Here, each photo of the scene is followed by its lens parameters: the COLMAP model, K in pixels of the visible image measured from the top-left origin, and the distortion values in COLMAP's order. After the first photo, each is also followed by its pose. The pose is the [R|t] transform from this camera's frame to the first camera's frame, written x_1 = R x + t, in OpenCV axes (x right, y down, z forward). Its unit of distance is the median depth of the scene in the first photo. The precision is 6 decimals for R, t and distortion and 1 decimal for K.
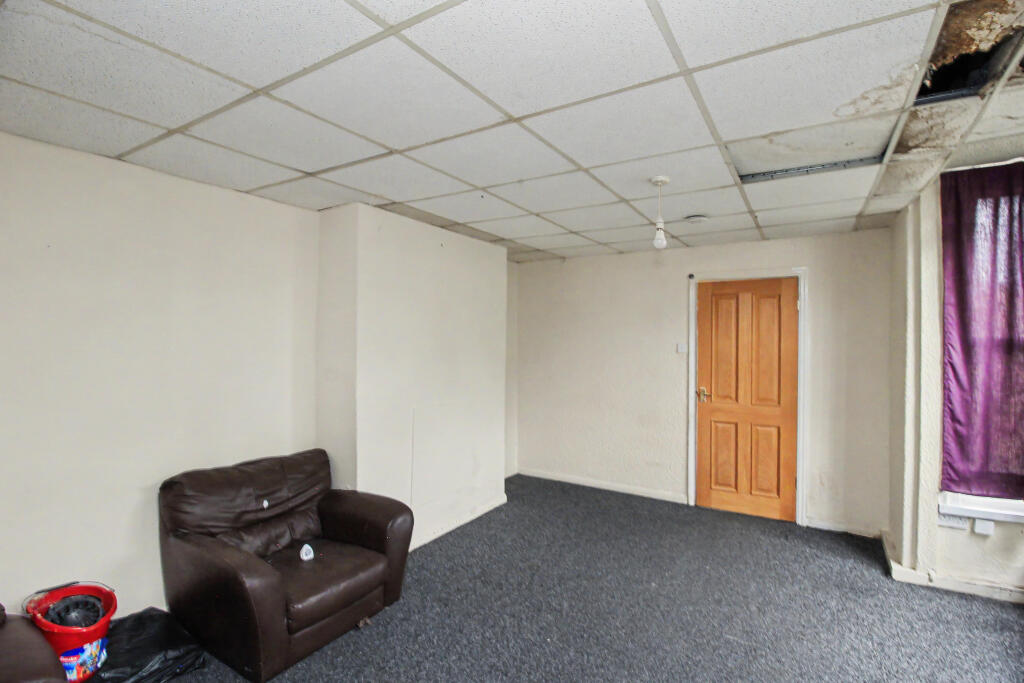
lens RADIAL K [[487.8, 0, 514.7], [0, 487.8, 344.8], [0, 0, 1]] dist [0.000881, -0.000228]
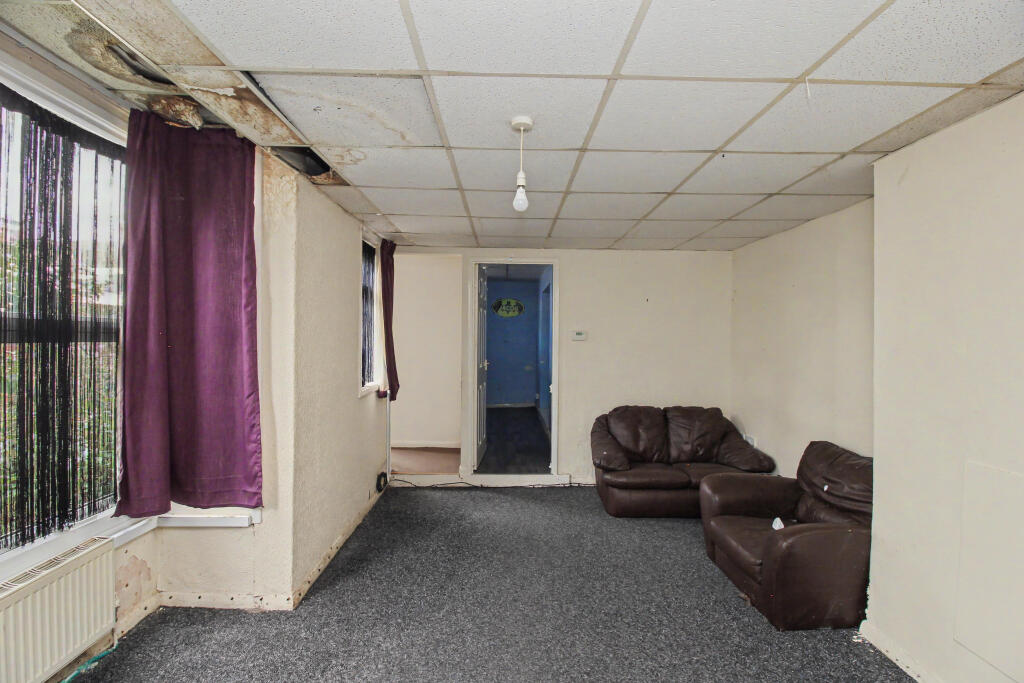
lens RADIAL K [[487.8, 0, 513.1], [0, 487.8, 342.6], [0, 0, 1]] dist [0.000881, -0.000228]
pose [[0.540671, 0.006907, -0.841206, 0.397698], [-0.003401, 0.999976, 0.006025, 0.005095], [0.841227, -0.000397, 0.540682, -0.259776]]
